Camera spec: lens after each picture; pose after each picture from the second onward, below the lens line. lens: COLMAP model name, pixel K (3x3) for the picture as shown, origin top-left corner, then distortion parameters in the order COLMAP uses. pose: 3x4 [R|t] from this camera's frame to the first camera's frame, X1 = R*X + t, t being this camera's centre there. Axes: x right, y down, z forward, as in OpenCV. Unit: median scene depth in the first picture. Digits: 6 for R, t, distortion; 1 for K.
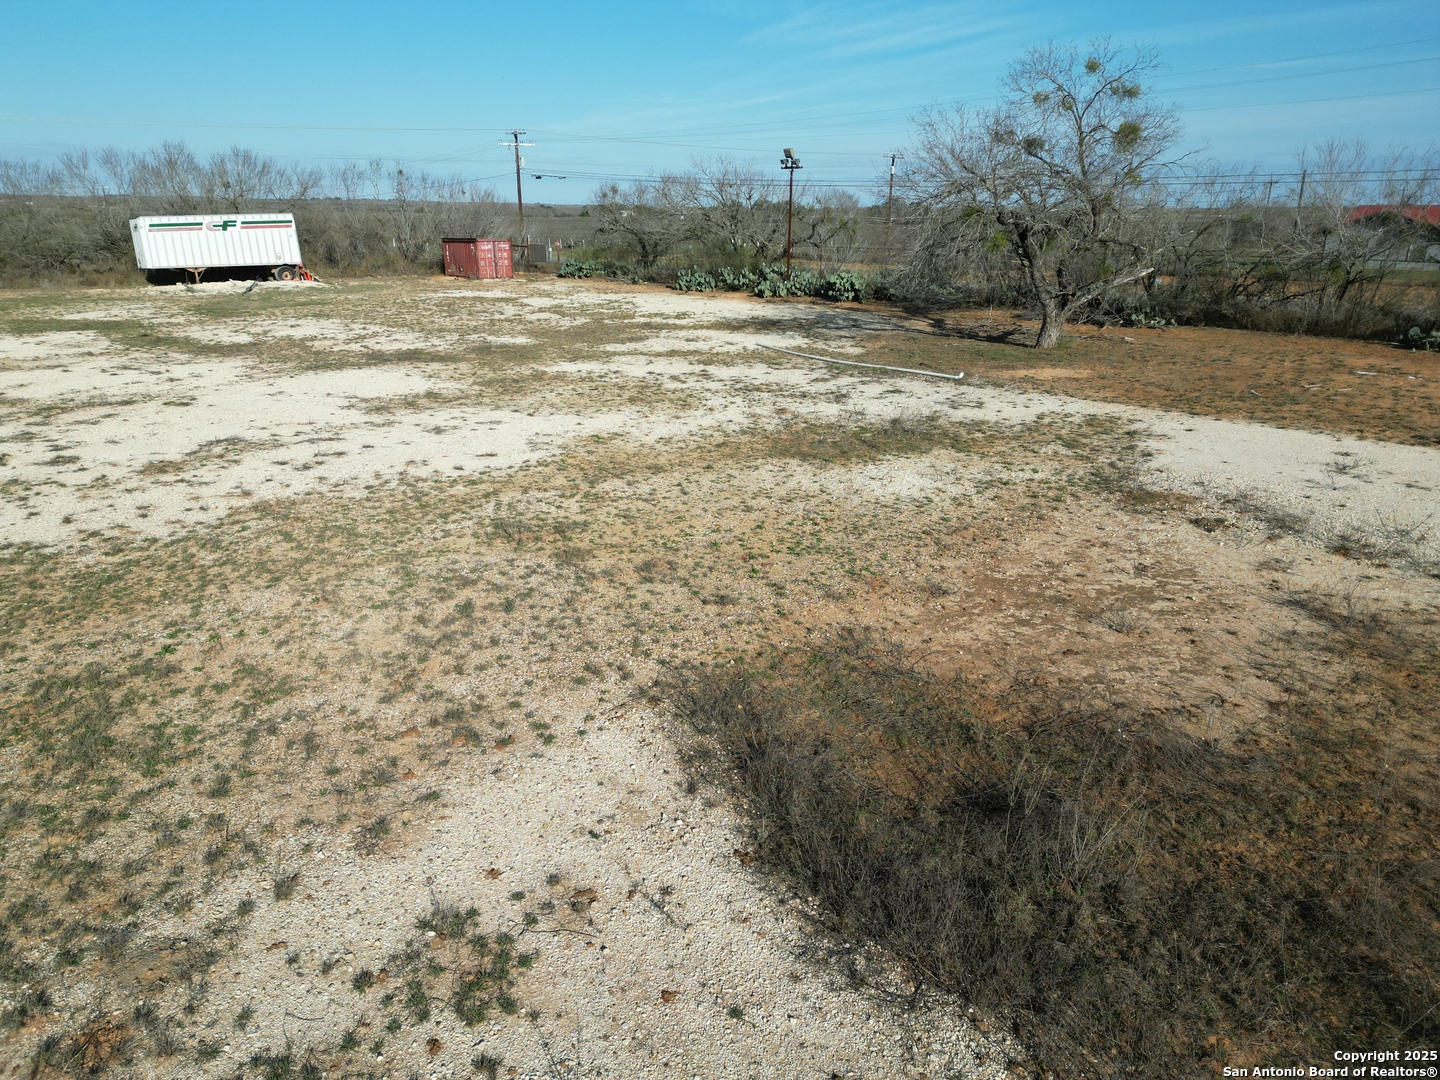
lens RADIAL K [[991.0, 0, 716.9], [0, 991.0, 541.1], [0, 0, 1]] dist [0.073947, -0.063285]
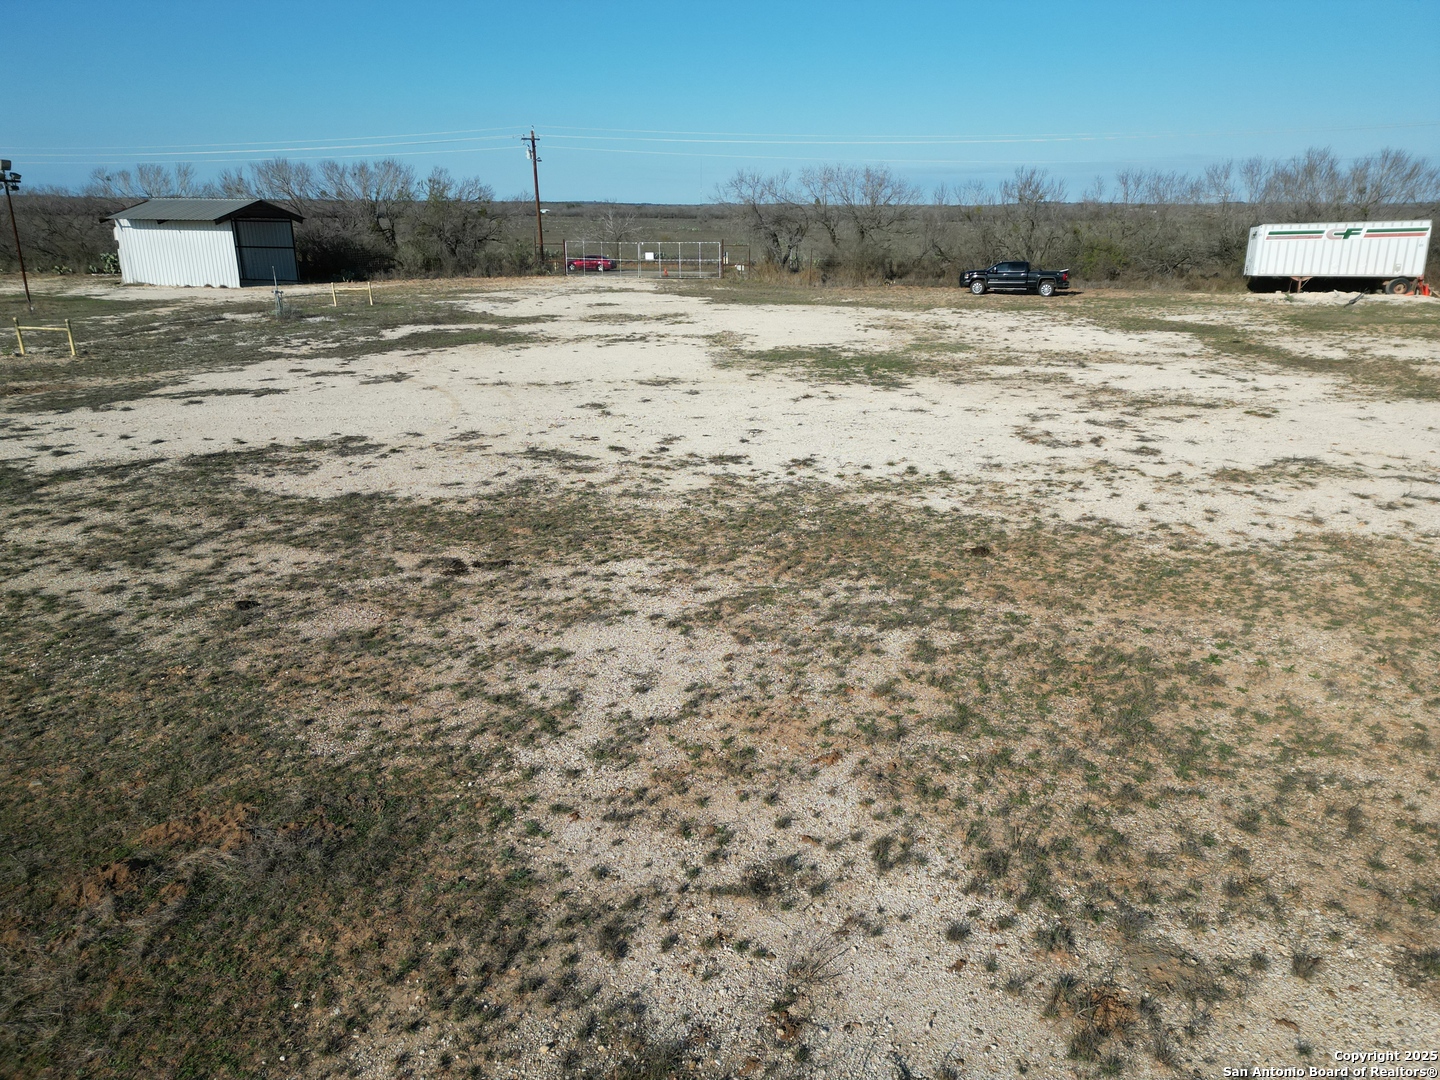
lens RADIAL K [[991.0, 0, 716.9], [0, 991.0, 541.1], [0, 0, 1]] dist [0.073947, -0.063285]
pose [[0.576843, 0.255266, -0.775945, -0.060751], [-0.259656, 0.957950, 0.122111, 0.001092], [0.774487, 0.131039, 0.618868, -0.014246]]
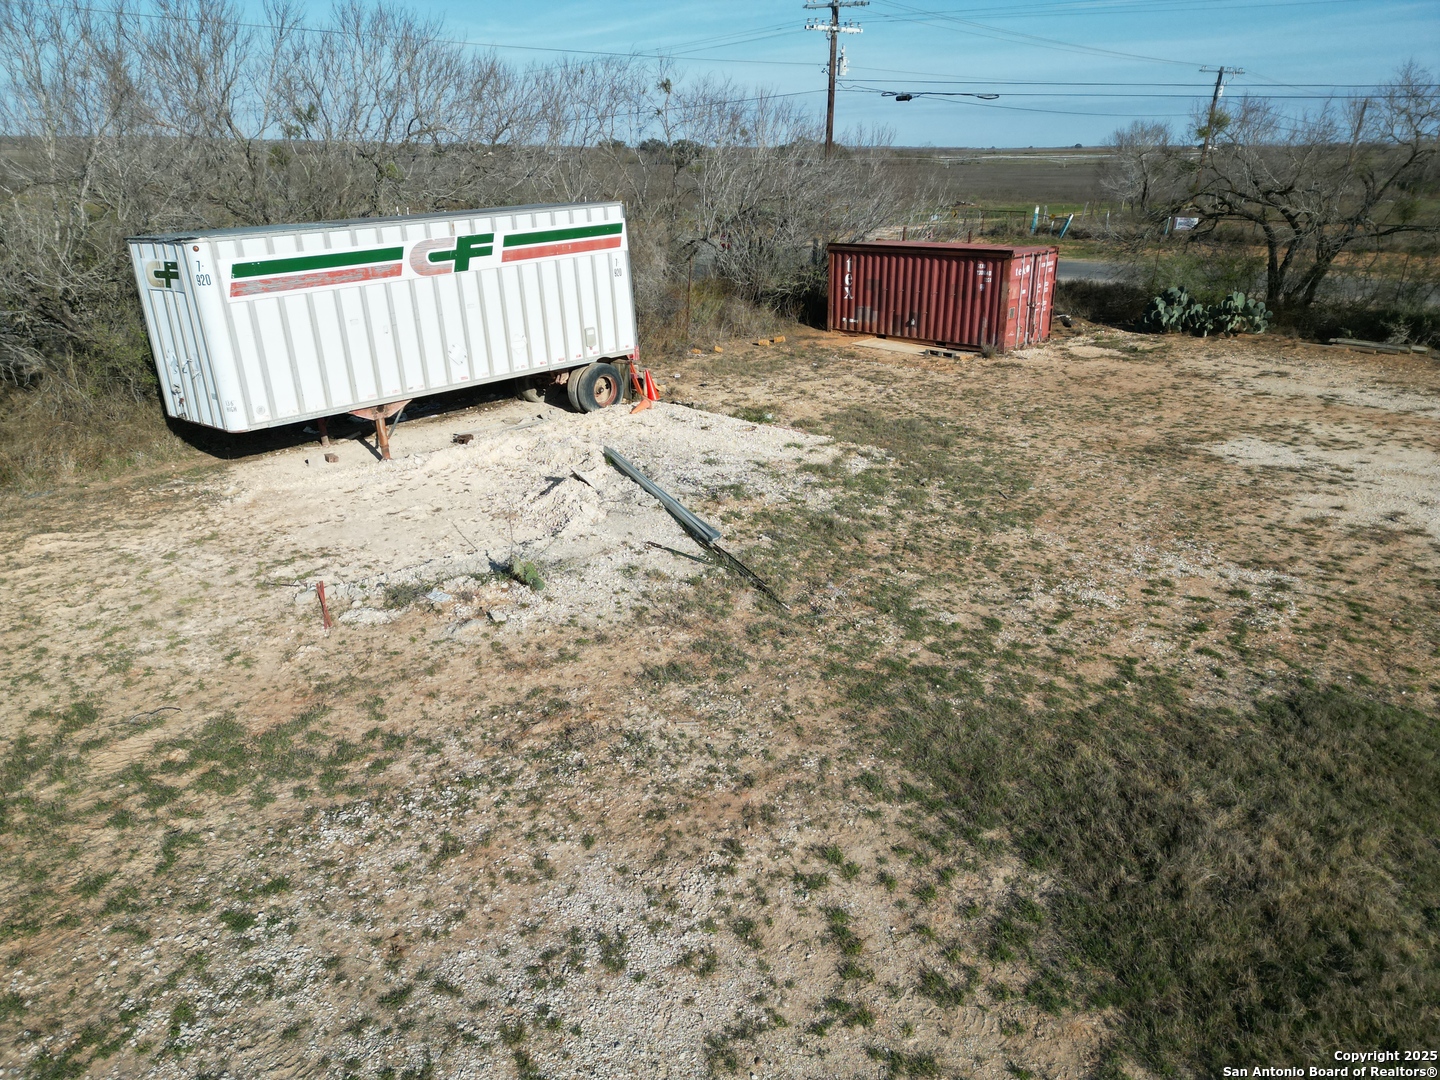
lens RADIAL K [[991.0, 0, 716.9], [0, 991.0, 541.1], [0, 0, 1]] dist [0.073947, -0.063285]
pose [[0.988175, -0.049239, 0.145212, -1.362578], [0.040916, 0.997374, 0.059758, -0.720315], [-0.147773, -0.053110, 0.987594, 2.060938]]
